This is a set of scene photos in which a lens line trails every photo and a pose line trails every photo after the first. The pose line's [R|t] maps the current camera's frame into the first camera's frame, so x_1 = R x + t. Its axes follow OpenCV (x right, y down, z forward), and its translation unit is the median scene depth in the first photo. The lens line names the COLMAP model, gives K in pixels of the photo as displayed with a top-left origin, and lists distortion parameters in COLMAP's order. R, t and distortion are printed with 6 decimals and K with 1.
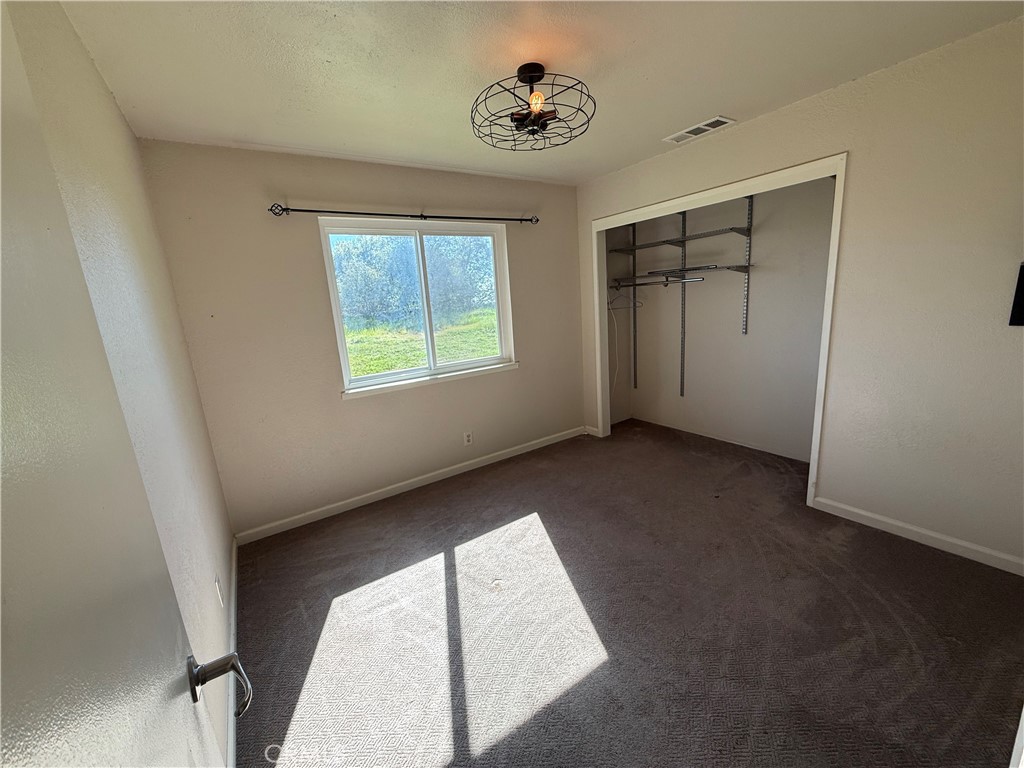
lens RADIAL K [[406.9, 0, 510.8], [0, 406.9, 385.1], [0, 0, 1]] dist [0.000650, 0.000070]
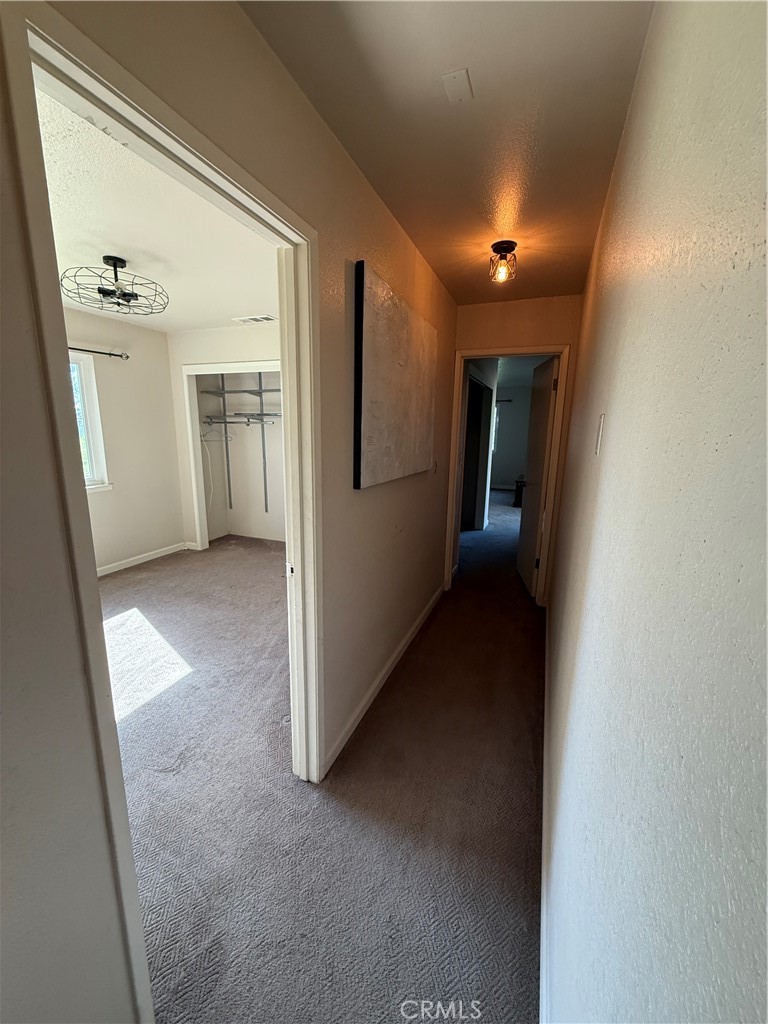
lens RADIAL K [[406.9, 0, 381.4], [0, 406.9, 509.8], [0, 0, 1]] dist [0.000650, 0.000070]
pose [[0.823571, -0.031670, 0.566329, -0.006289], [0.047061, 0.998813, -0.012582, 0.055717], [-0.565258, 0.037015, 0.824083, -0.275950]]
